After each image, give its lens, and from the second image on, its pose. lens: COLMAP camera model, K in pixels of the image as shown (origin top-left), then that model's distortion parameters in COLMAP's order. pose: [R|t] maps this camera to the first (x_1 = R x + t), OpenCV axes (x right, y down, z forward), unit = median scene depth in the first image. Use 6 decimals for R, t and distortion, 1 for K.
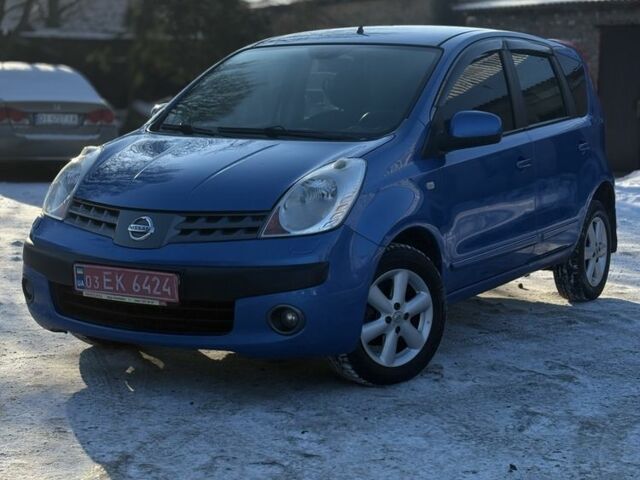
lens RADIAL K [[1272.7, 0, 323.7], [0, 1272.7, 242.4], [0, 0, 1]] dist [0.187449, 0.000000]
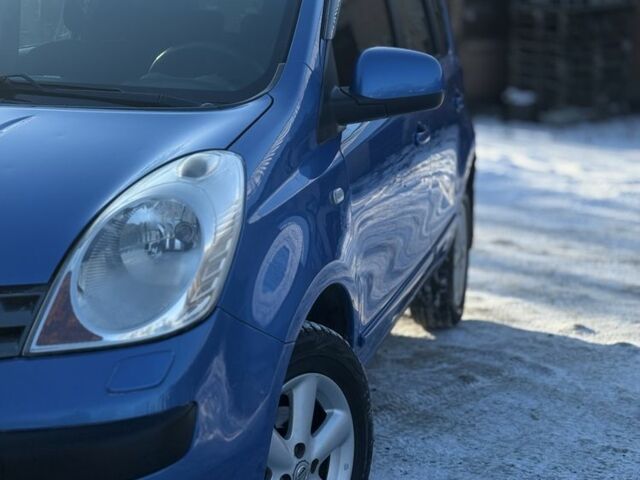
lens RADIAL K [[1272.7, 0, 318.8], [0, 1272.7, 238.9], [0, 0, 1]] dist [0.187449, 0.000000]
pose [[0.960352, -0.032584, 0.276880, -0.072348], [0.017276, 0.998193, 0.057551, -0.062324], [-0.278255, -0.050486, 0.959179, 0.556766]]
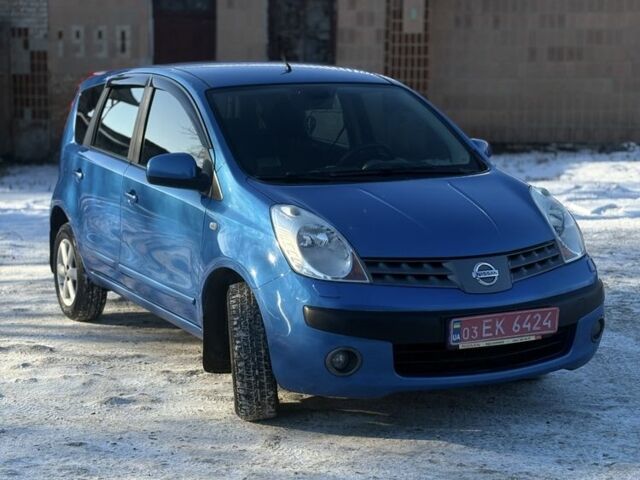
lens RADIAL K [[1272.7, 0, 319.4], [0, 1272.7, 238.9], [0, 0, 1]] dist [0.187449, 0.000000]
pose [[0.544287, -0.134470, 0.828052, -1.083831], [0.124498, 0.989087, 0.078787, -0.139032], [-0.829610, 0.060209, 0.555088, 0.533833]]
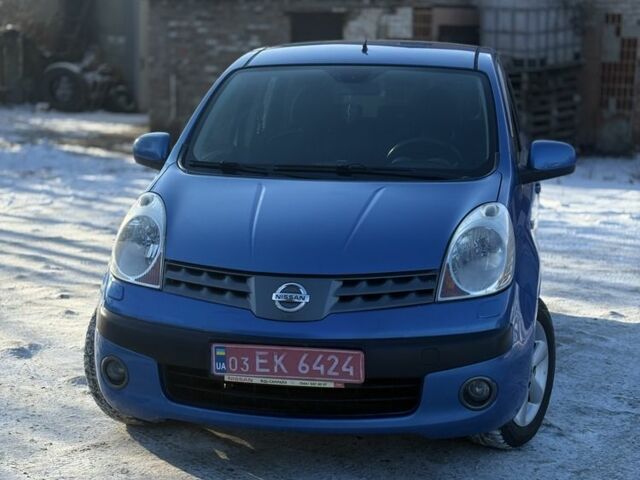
lens RADIAL K [[1272.7, 0, 316.1], [0, 1272.7, 238.9], [0, 0, 1]] dist [0.187449, 0.000000]
pose [[0.939703, -0.050382, 0.338259, -0.416536], [0.042916, 0.998642, 0.029521, -0.075059], [-0.339287, -0.013224, 0.940590, 0.190459]]
